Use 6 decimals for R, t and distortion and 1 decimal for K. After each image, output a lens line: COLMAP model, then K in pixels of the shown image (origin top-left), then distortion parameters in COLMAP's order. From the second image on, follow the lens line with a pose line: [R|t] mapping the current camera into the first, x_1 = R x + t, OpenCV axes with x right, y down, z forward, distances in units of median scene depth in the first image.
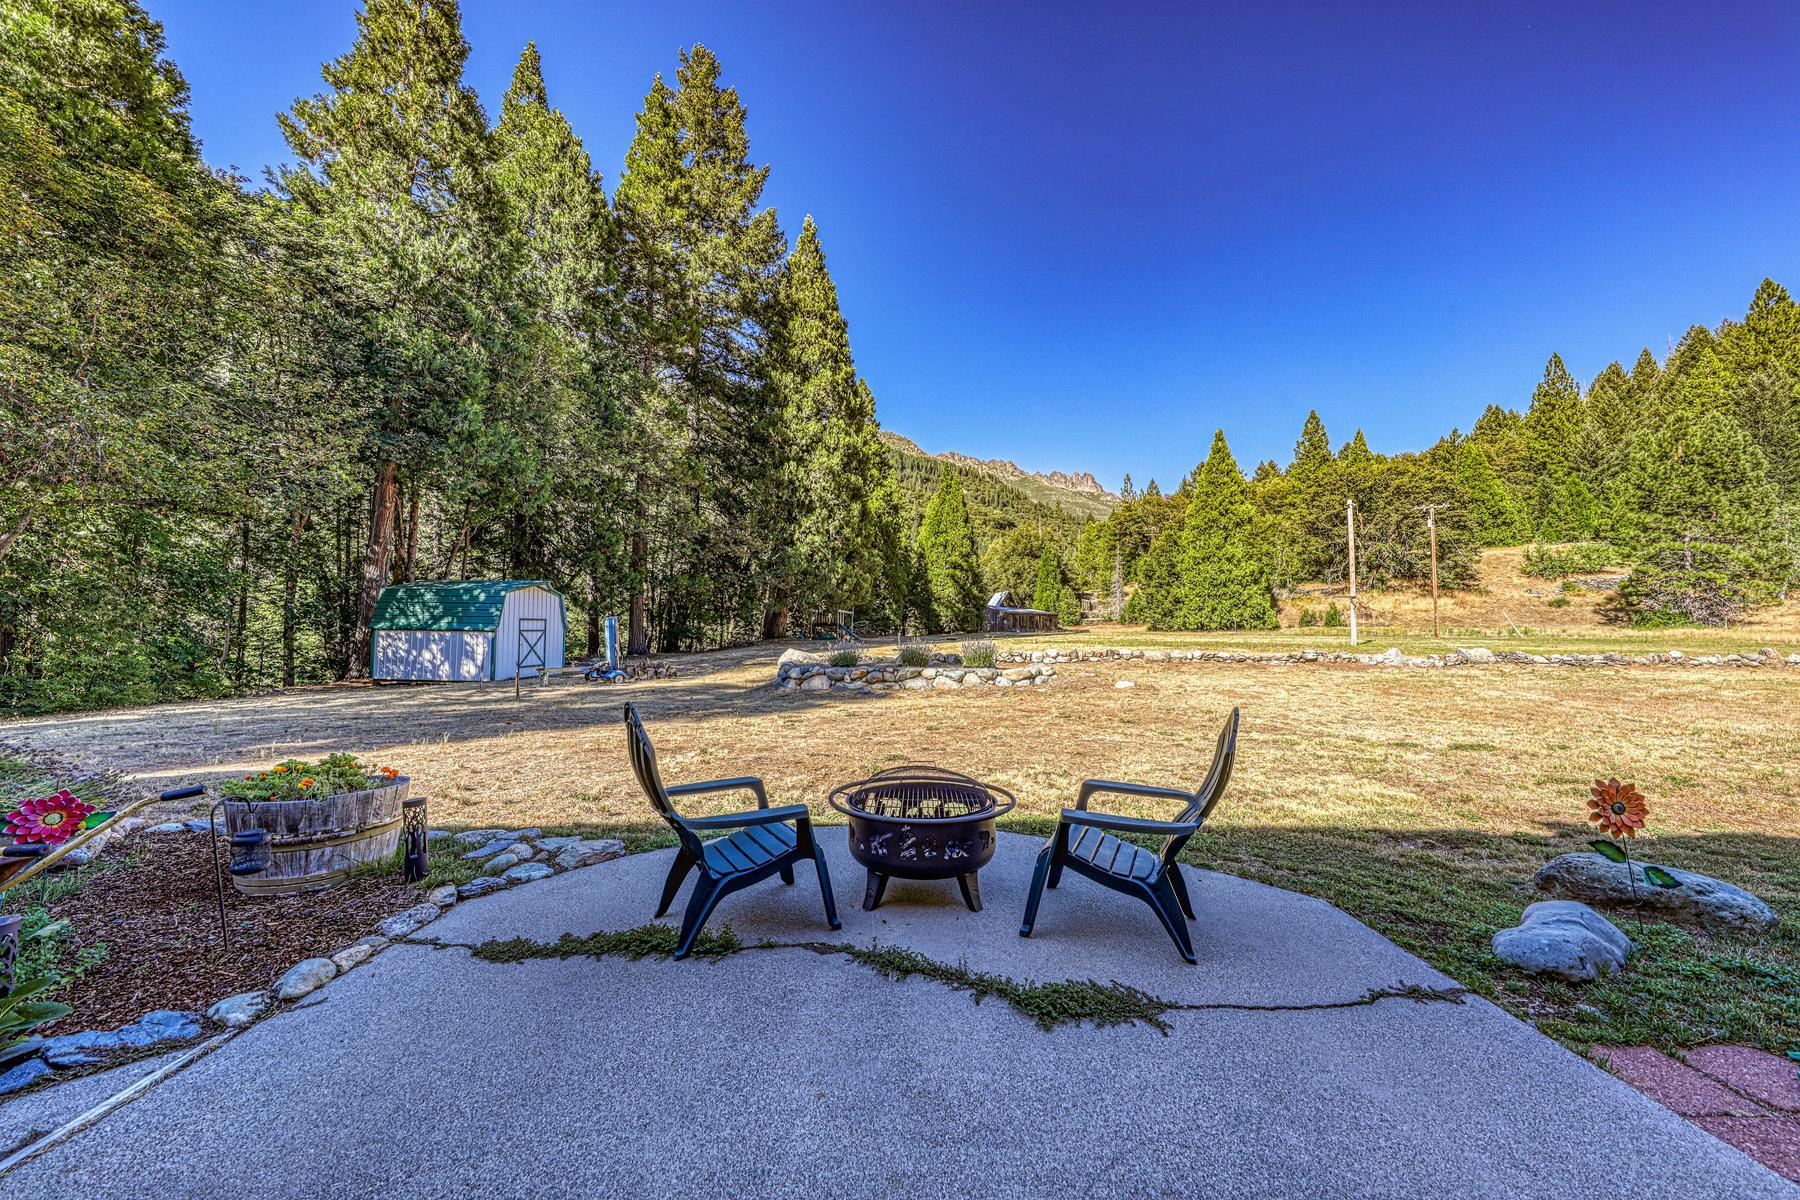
lens RADIAL K [[632.7, 0, 927.2], [0, 632.7, 601.6], [0, 0, 1]] dist [-0.000393, -0.000060]
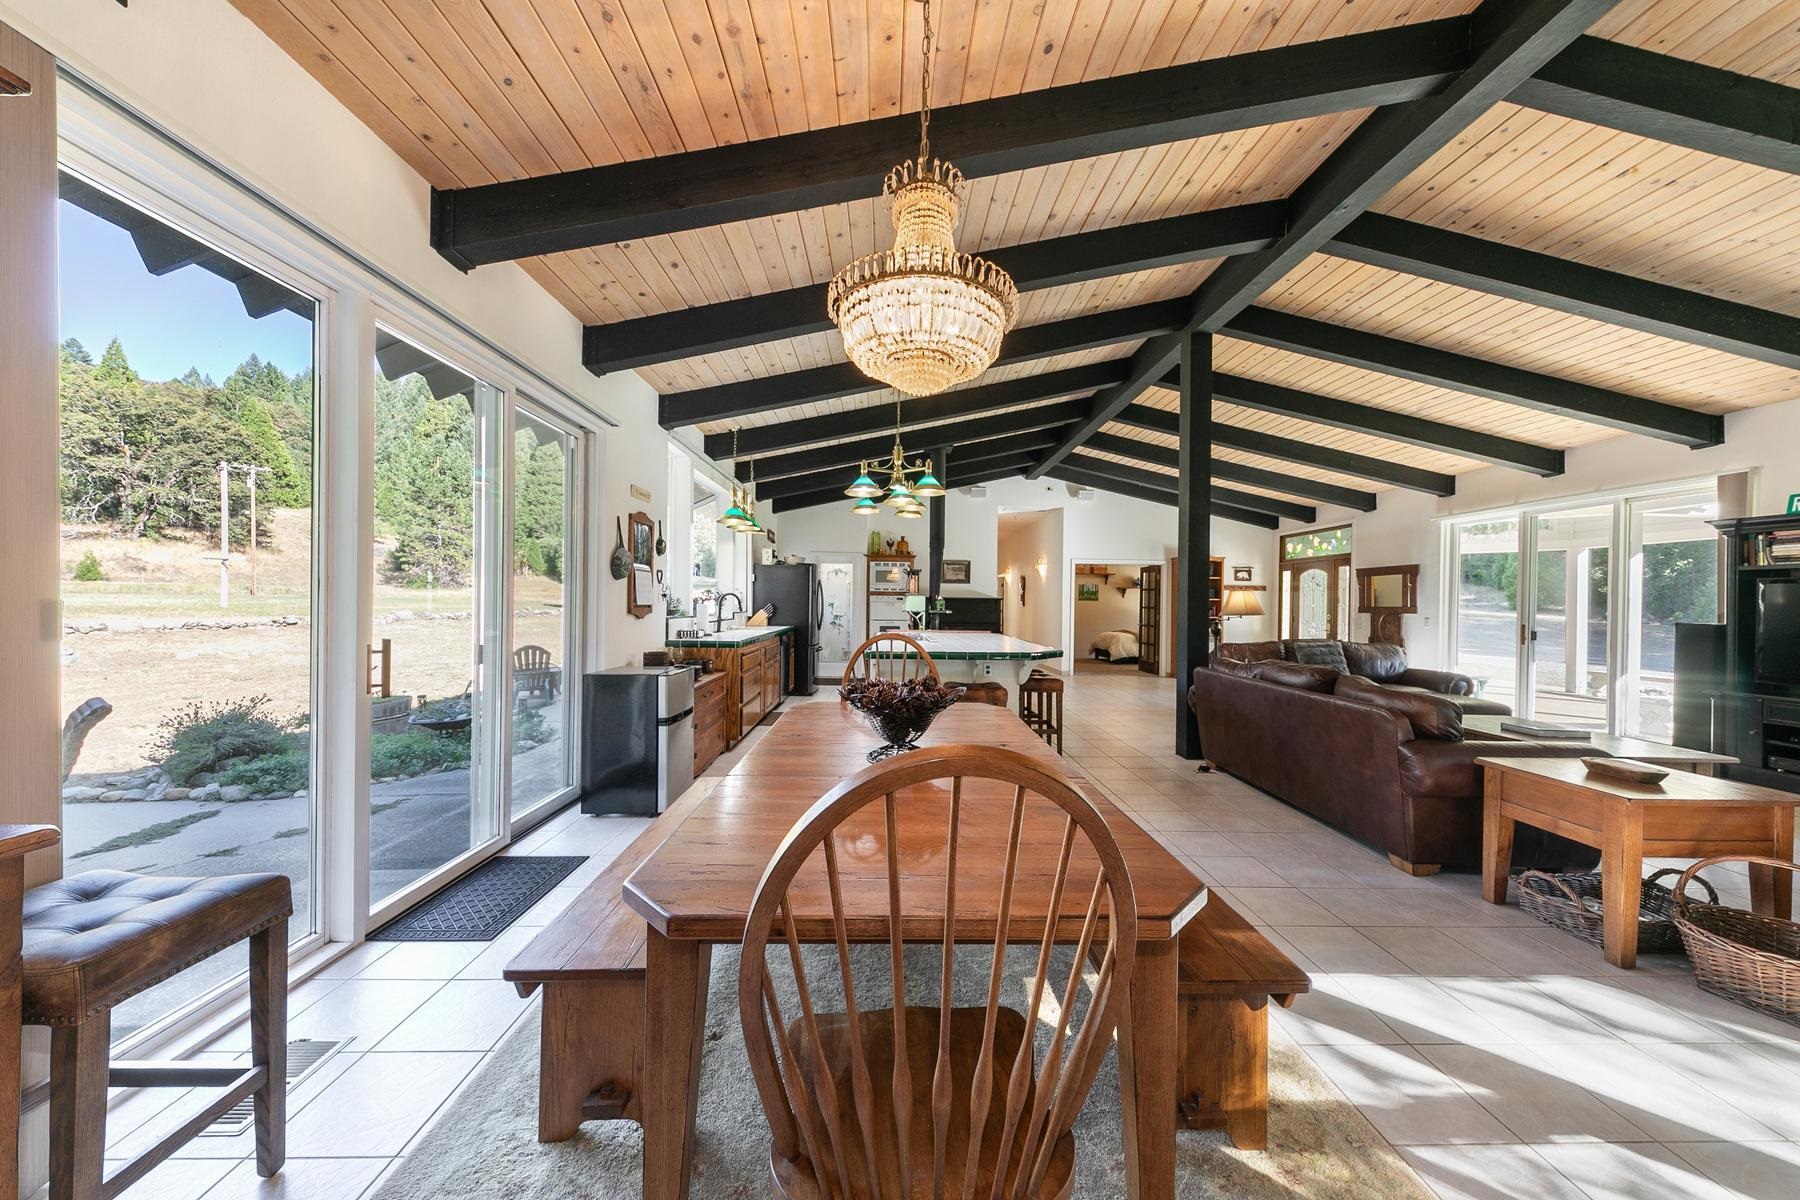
lens RADIAL K [[629.3, 0, 900.0], [0, 629.3, 600.0], [0, 0, 1]] dist [0.001360, 0.000051]
pose [[0.000536, -0.010029, 0.999950, -0.189812], [-0.064449, 0.997870, 0.010043, -0.012269], [-0.997921, -0.064452, -0.000112, -0.043873]]
